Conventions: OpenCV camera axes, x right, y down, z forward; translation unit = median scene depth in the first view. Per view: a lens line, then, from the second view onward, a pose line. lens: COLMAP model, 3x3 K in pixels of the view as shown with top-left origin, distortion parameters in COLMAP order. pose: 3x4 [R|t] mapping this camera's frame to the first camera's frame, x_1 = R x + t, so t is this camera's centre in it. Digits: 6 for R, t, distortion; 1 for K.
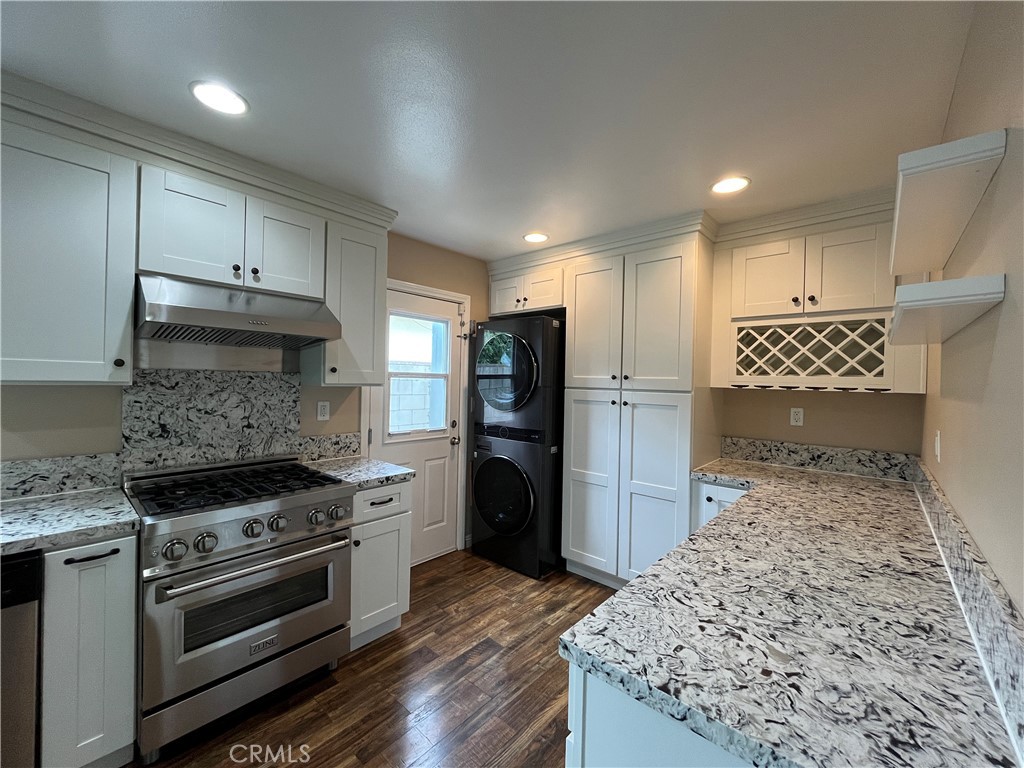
lens RADIAL K [[415.7, 0, 512.1], [0, 415.7, 383.0], [0, 0, 1]] dist [-0.003493, -0.000239]
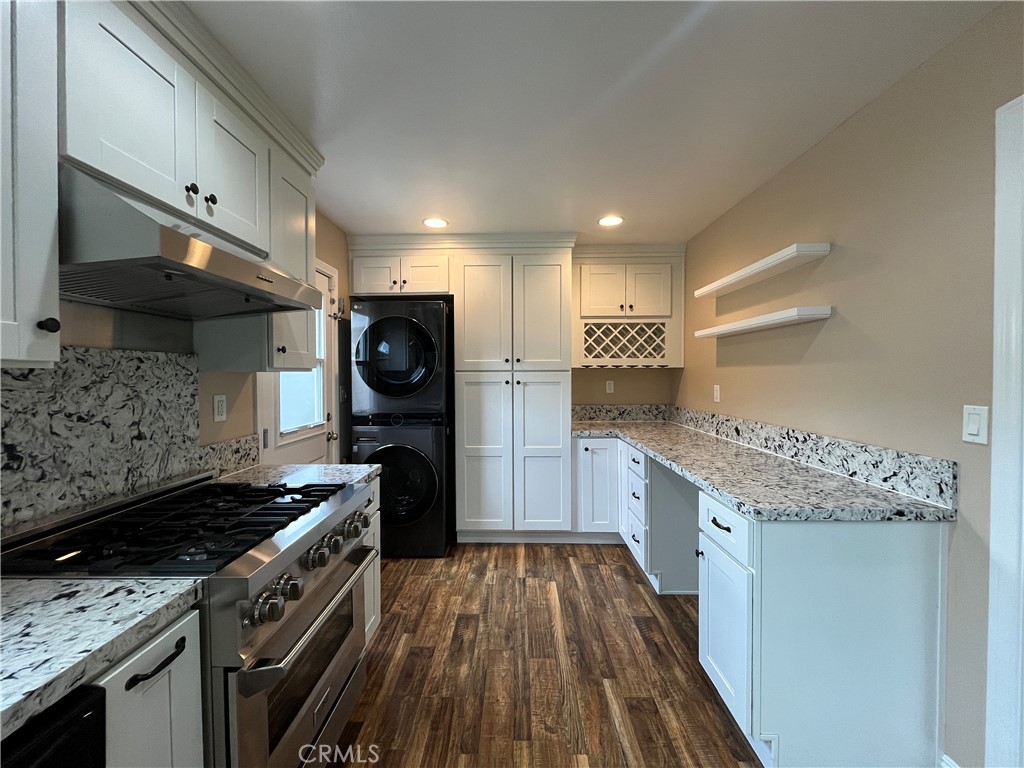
lens RADIAL K [[413.1, 0, 512.0], [0, 413.1, 384.0], [0, 0, 1]] dist [0.000104, -0.000069]
pose [[0.753721, -0.041159, 0.655905, -0.563567], [0.026496, 0.999129, 0.032250, 0.016800], [-0.656661, -0.006929, 0.754154, 0.140146]]
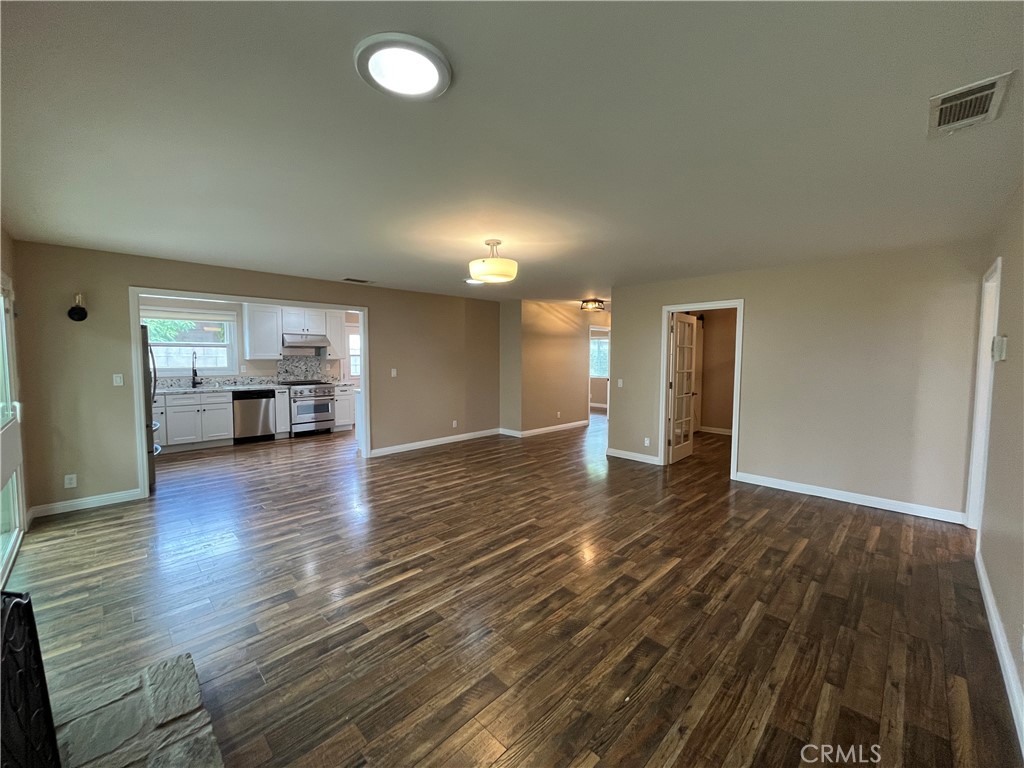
lens RADIAL K [[415.1, 0, 507.5], [0, 415.1, 379.8], [0, 0, 1]] dist [0.000862, -0.000055]
pose [[0.998059, -0.016107, -0.060150, 1.182684], [0.018999, 0.998675, 0.047818, 0.038667], [0.059300, -0.048868, 0.997043, -2.236919]]
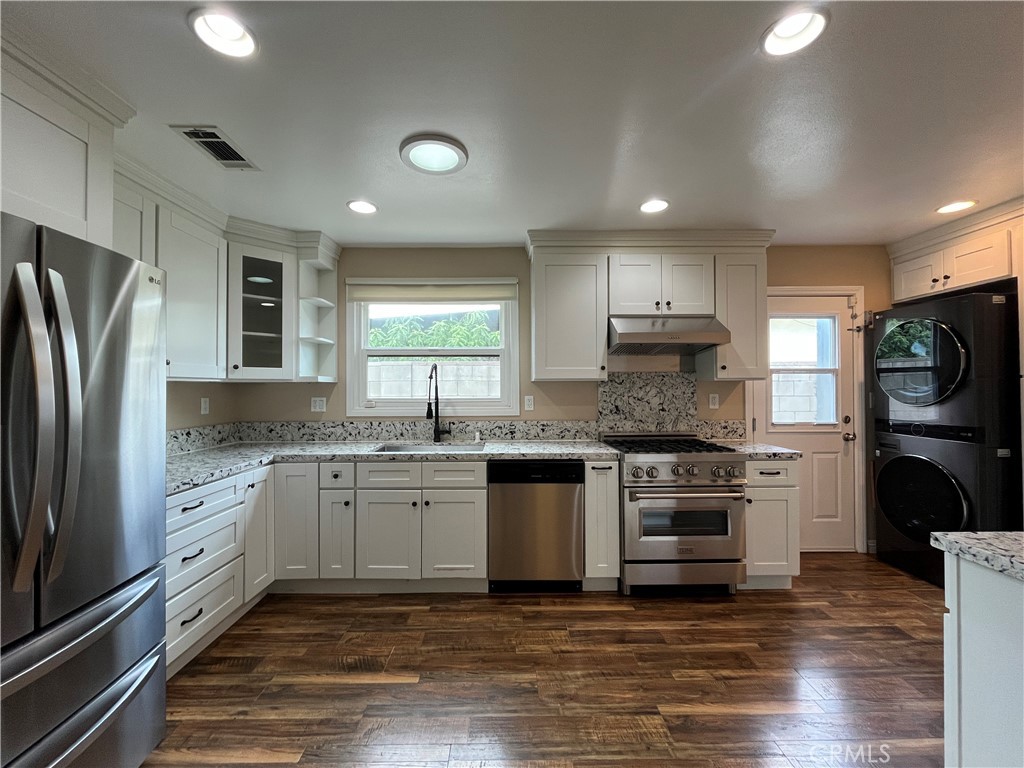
lens RADIAL K [[418.4, 0, 504.5], [0, 418.4, 383.5], [0, 0, 1]] dist [0.001516, -0.000042]
pose [[0.669116, -0.032000, -0.742469, 0.075304], [0.013523, 0.999431, -0.030888, 0.045675], [0.743035, 0.010627, 0.669168, -0.354147]]
